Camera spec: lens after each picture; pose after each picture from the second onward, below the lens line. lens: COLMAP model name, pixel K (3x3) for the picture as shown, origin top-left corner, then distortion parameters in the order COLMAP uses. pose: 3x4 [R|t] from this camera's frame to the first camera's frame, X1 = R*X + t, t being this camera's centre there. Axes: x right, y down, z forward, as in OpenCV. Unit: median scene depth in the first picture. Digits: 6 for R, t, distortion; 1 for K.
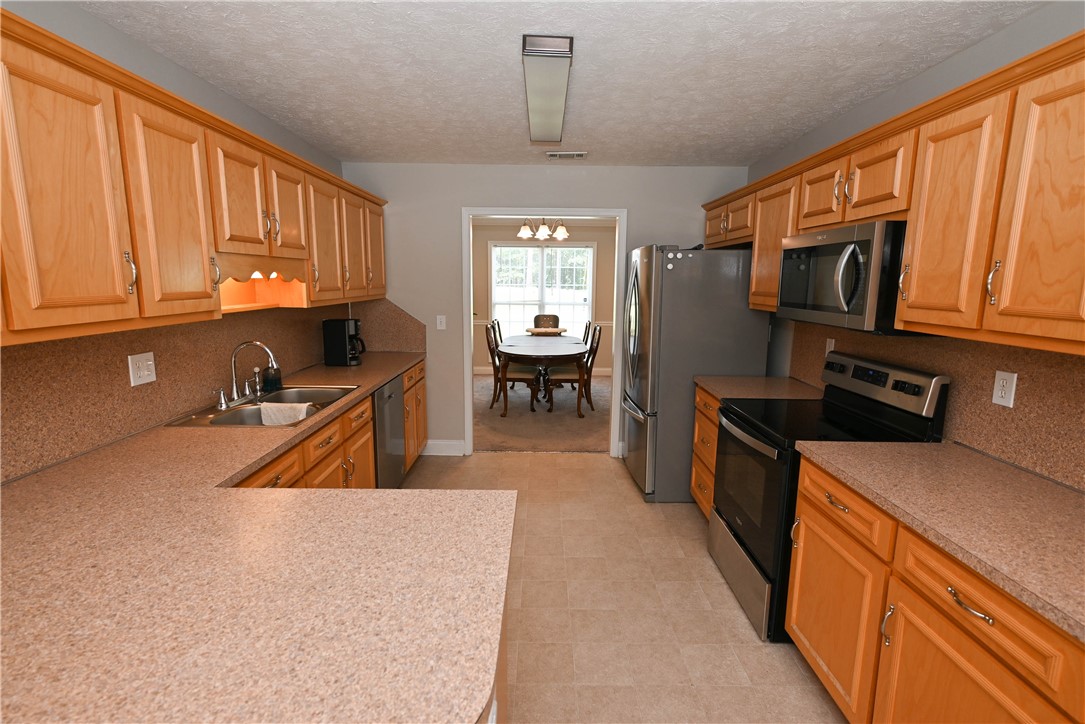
lens RADIAL K [[499.5, 0, 545.2], [0, 499.5, 360.4], [0, 0, 1]] dist [-0.004421, -0.000238]
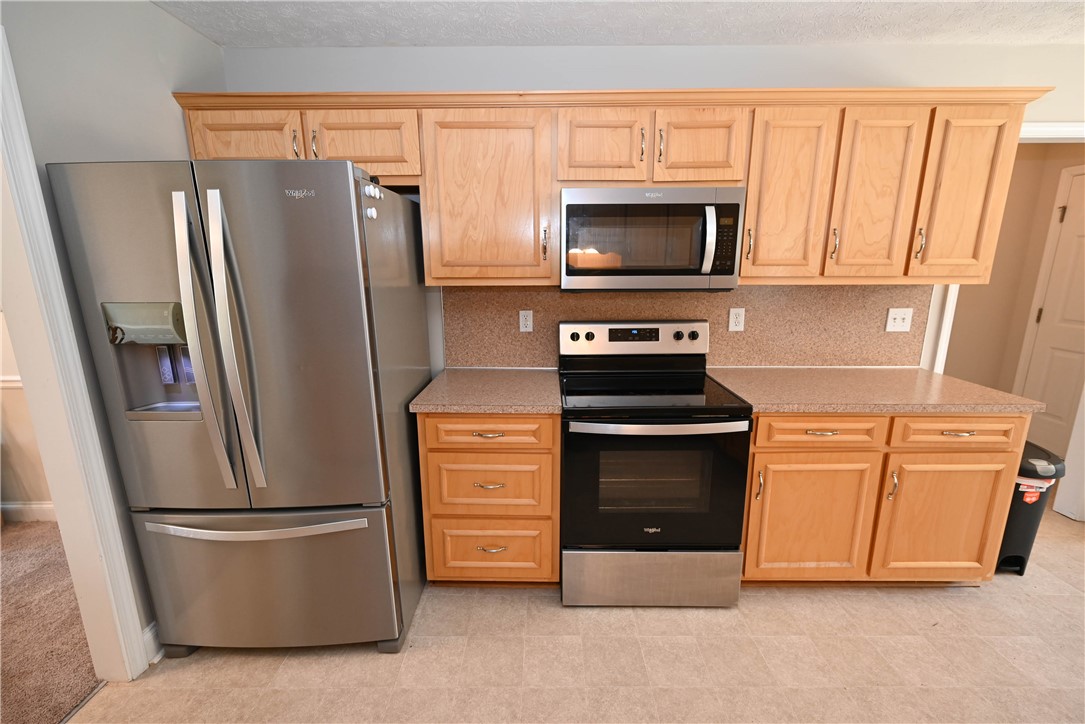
lens RADIAL K [[440.7, 0, 545.5], [0, 440.7, 359.4], [0, 0, 1]] dist [0.001527, -0.000184]
pose [[0.019562, -0.225342, 0.974083, -0.372424], [0.164287, 0.961751, 0.219189, -0.200520], [-0.986219, 0.155741, 0.055835, 1.442517]]
